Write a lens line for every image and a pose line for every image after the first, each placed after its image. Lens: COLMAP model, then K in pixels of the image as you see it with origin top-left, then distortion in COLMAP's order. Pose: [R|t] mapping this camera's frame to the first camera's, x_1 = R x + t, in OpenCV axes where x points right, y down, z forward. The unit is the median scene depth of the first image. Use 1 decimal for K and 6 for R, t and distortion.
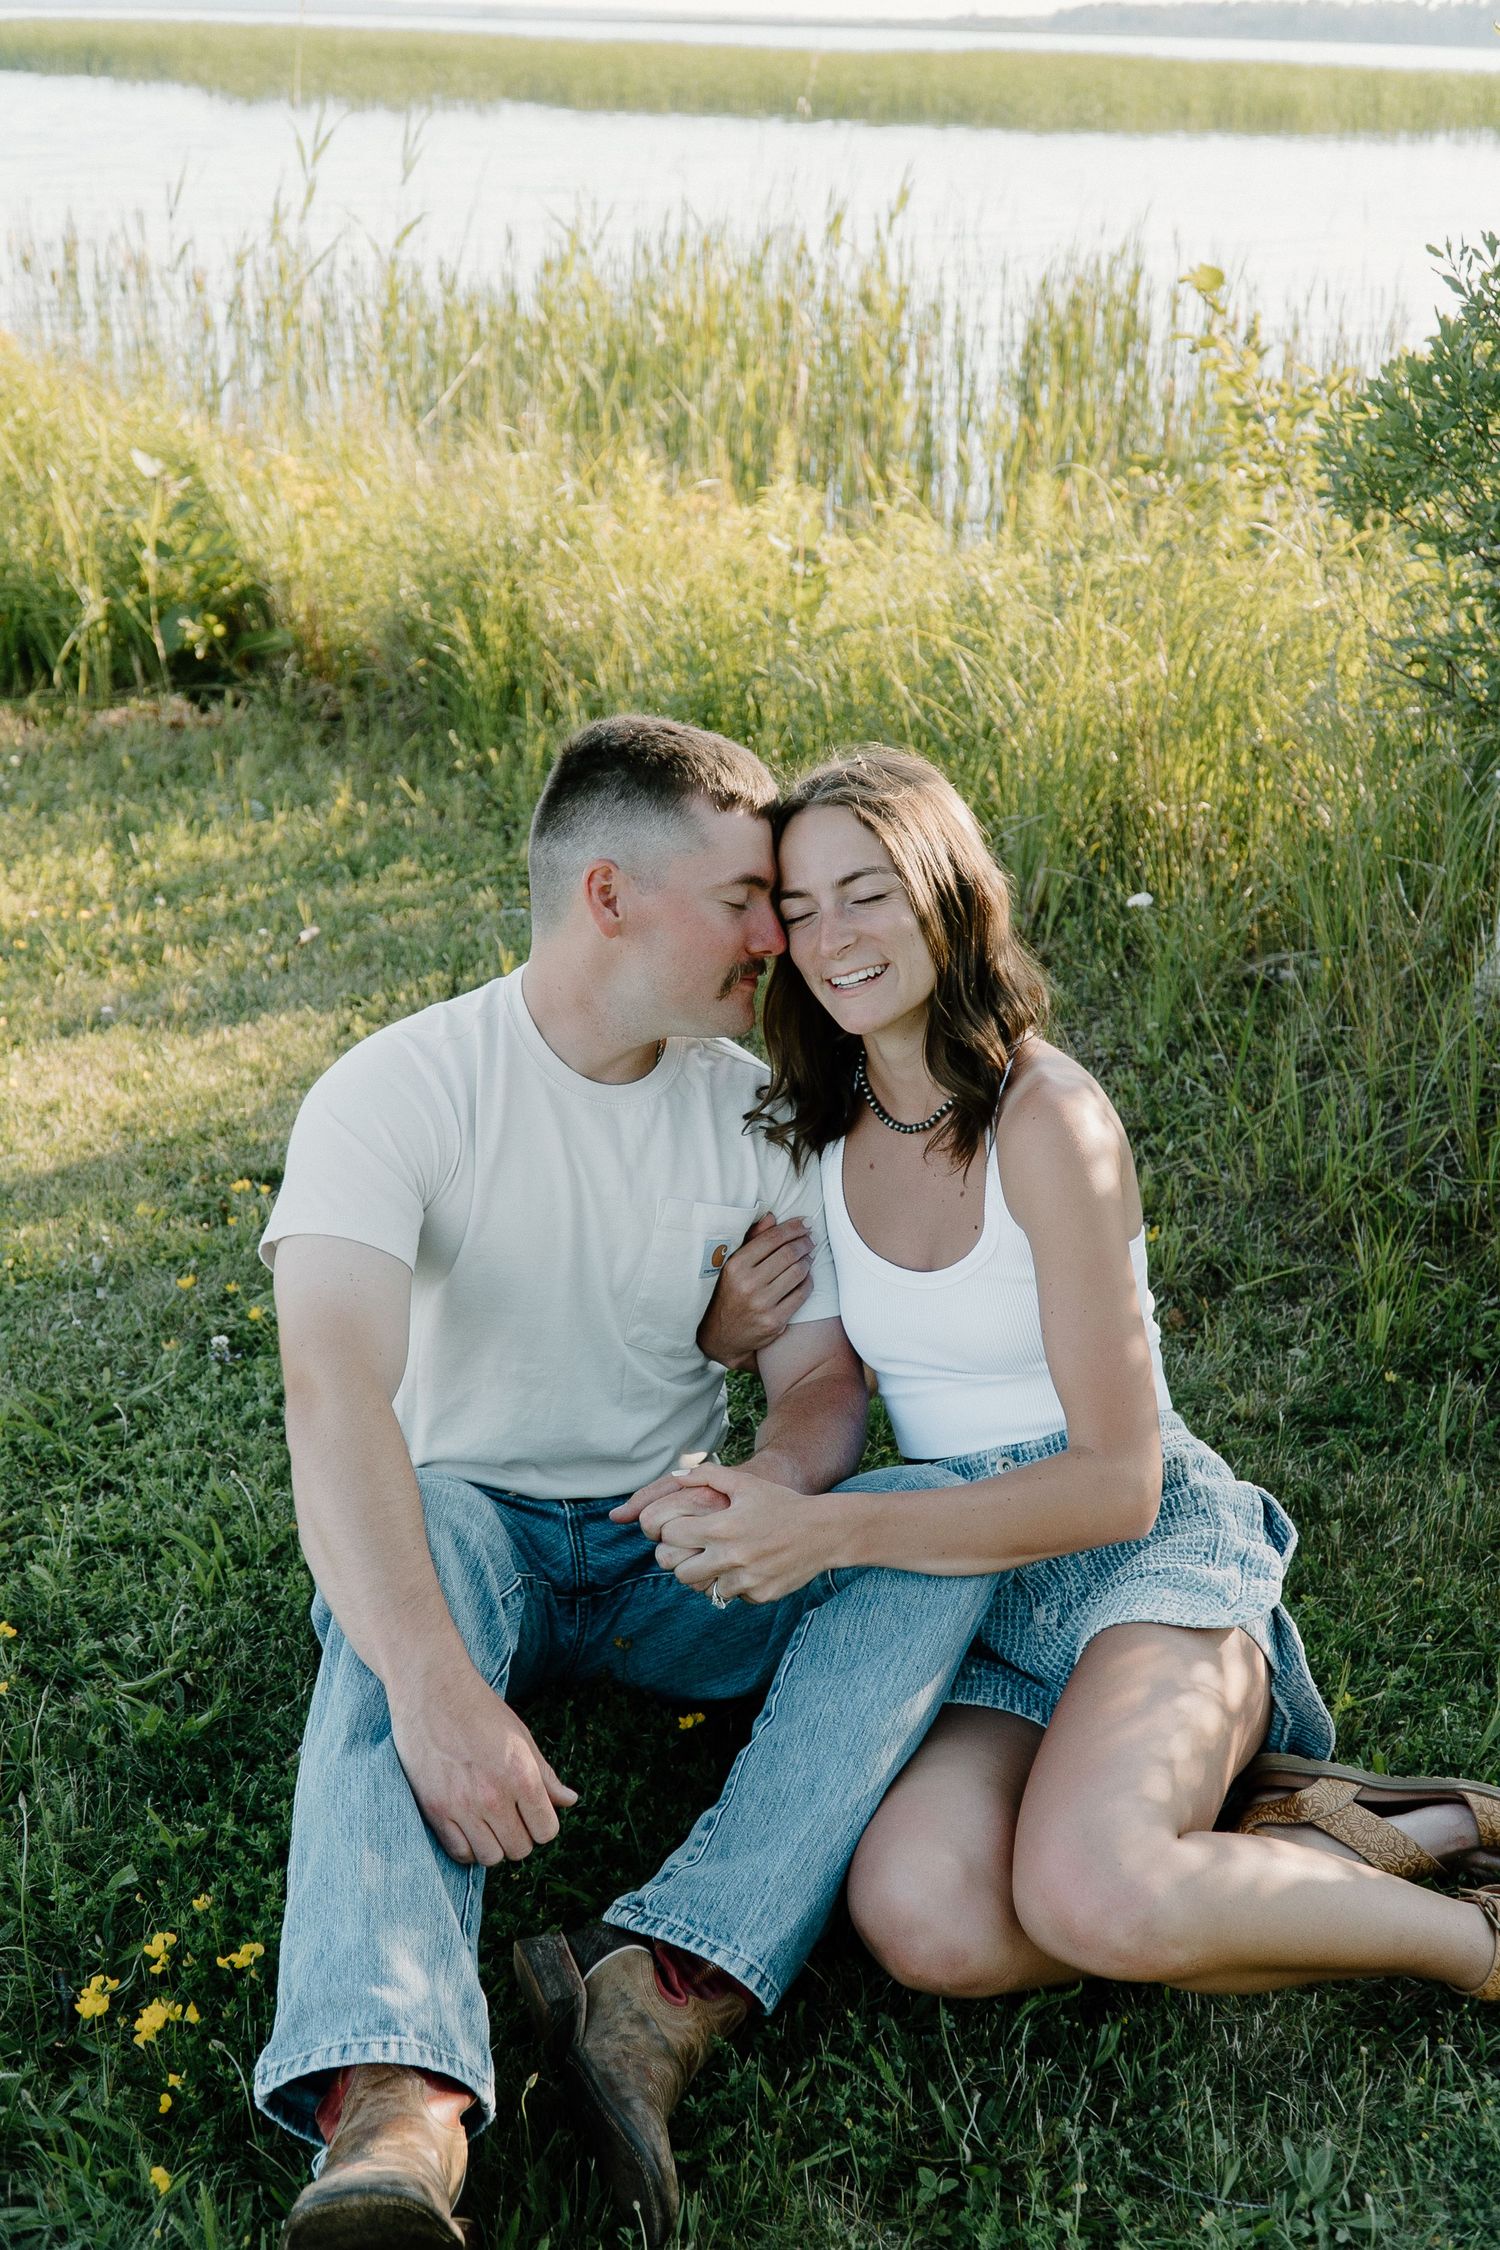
lens RADIAL K [[2733.3, 0, 774.3], [0, 2733.3, 1128.8], [0, 0, 1]] dist [0.127663, -0.476061]
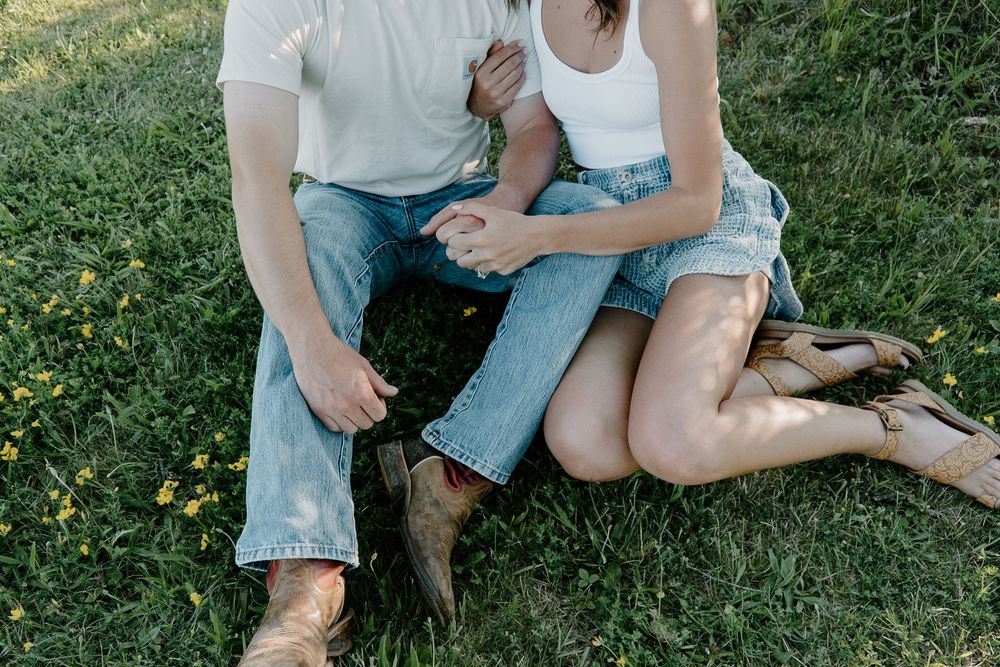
lens RADIAL K [[990.9, 0, 471.3], [0, 990.9, 332.9], [0, 0, 1]] dist [0.066354, -0.002507]
pose [[0.995182, -0.020134, -0.095956, 0.038704], [0.057448, 0.912832, 0.404275, -0.059713], [0.079452, -0.407840, 0.909590, 0.337125]]
